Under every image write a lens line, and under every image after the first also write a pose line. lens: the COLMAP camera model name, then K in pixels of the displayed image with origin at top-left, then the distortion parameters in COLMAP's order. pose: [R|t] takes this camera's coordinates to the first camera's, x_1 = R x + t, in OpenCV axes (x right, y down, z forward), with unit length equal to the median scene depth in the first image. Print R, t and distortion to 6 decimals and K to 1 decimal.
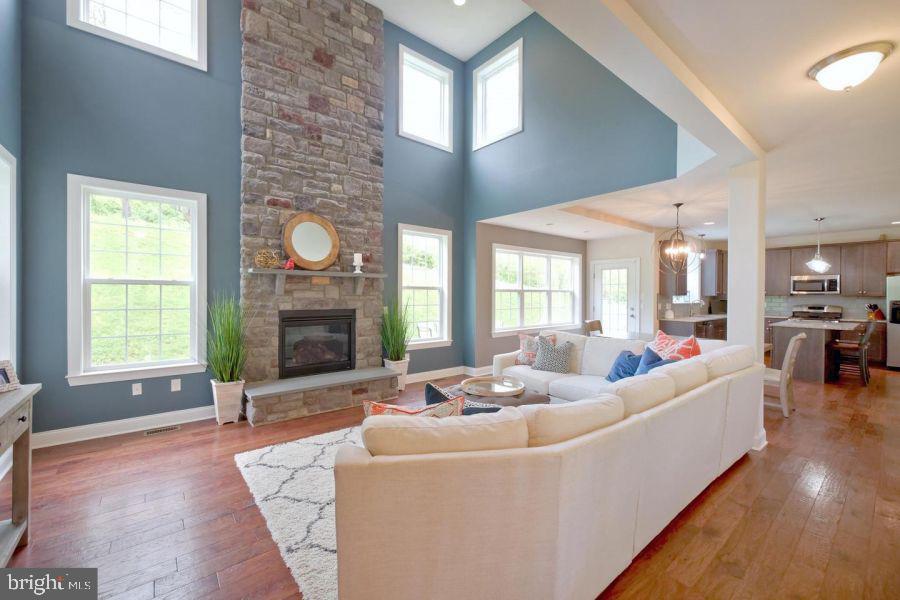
lens RADIAL K [[360.9, 0, 446.9], [0, 360.9, 304.4], [0, 0, 1]] dist [0.000023, -0.000001]
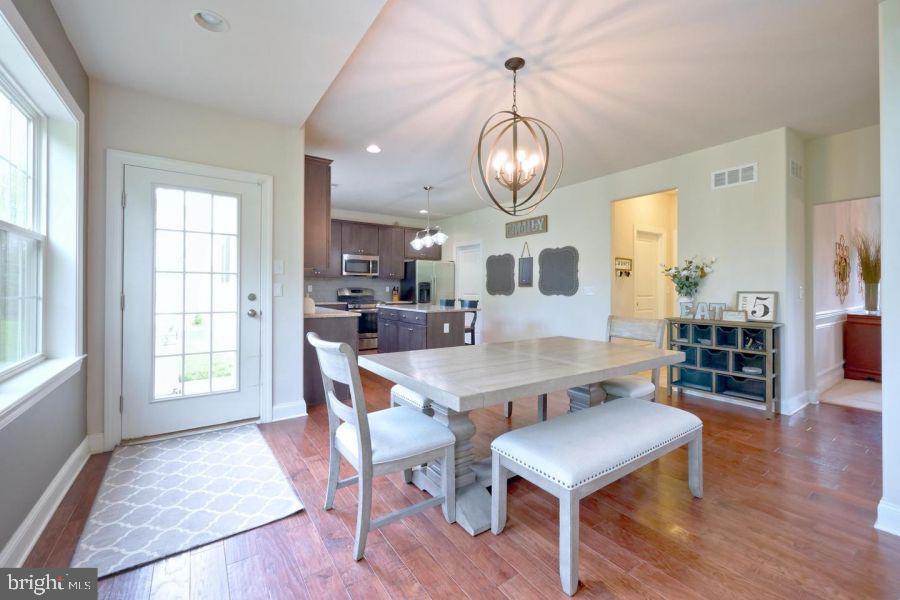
lens RADIAL K [[367.1, 0, 446.6], [0, 367.1, 292.0], [0, 0, 1]] dist [0.002379, 0.000259]
pose [[0.065773, -0.011505, 0.997768, 0.137361], [0.004750, 0.999926, 0.011217, 0.003430], [-0.997823, 0.004001, 0.065822, 1.022573]]
